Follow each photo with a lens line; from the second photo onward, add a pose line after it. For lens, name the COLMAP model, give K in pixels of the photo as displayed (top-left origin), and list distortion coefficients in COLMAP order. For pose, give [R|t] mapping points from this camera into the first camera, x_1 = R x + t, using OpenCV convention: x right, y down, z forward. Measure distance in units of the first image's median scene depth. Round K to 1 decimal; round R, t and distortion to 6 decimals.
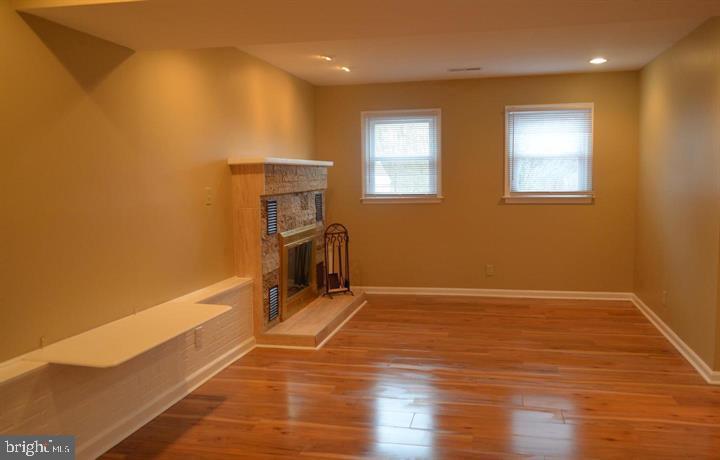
lens RADIAL K [[590.6, 0, 362.5], [0, 590.6, 241.7], [0, 0, 1]] dist [-0.006510, -0.003056]
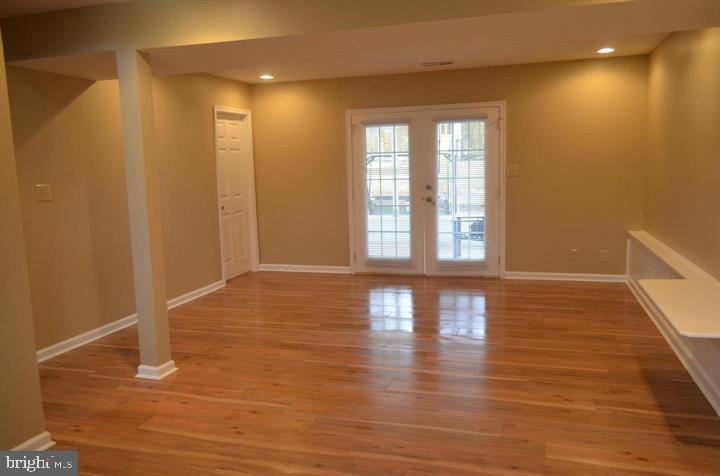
lens RADIAL K [[562.1, 0, 360.0], [0, 562.1, 238.0], [0, 0, 1]] dist [-0.008015, 0.005237]
pose [[-0.996539, 0.034194, 0.075772, 0.084135], [0.051726, 0.968599, 0.243190, -0.135288], [-0.065077, 0.246268, -0.967015, 1.173950]]
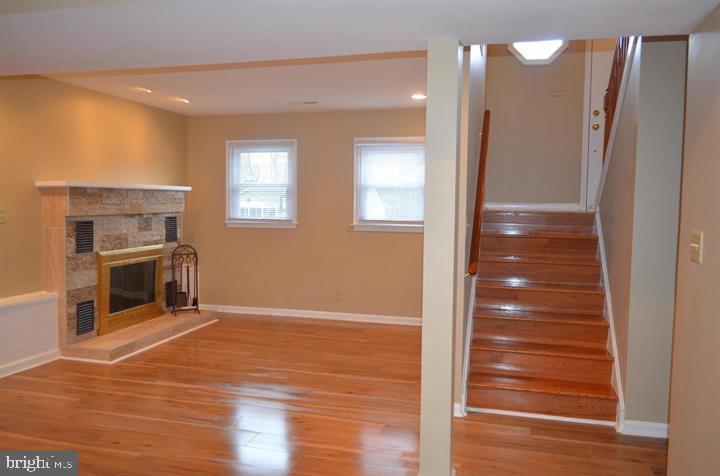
lens RADIAL K [[562.1, 0, 360.0], [0, 562.1, 238.0], [0, 0, 1]] dist [-0.008015, 0.005237]
pose [[0.997970, 0.030432, -0.055949, 0.357861], [-0.032924, 0.998481, -0.044174, -0.009778], [0.054520, 0.045927, 0.997456, 0.013755]]
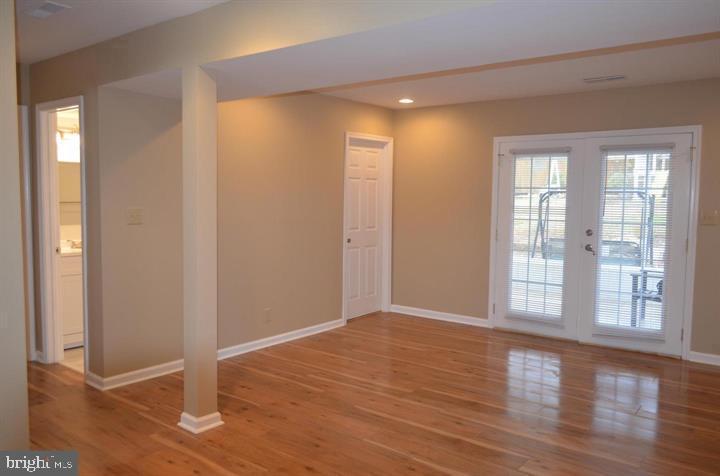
lens RADIAL K [[562.1, 0, 360.0], [0, 562.1, 238.0], [0, 0, 1]] dist [-0.008015, 0.005237]
pose [[-0.907986, -0.025870, 0.418202, -0.022898], [0.050388, 0.984107, 0.170279, -0.114856], [-0.415960, 0.175684, -0.892251, 0.996539]]
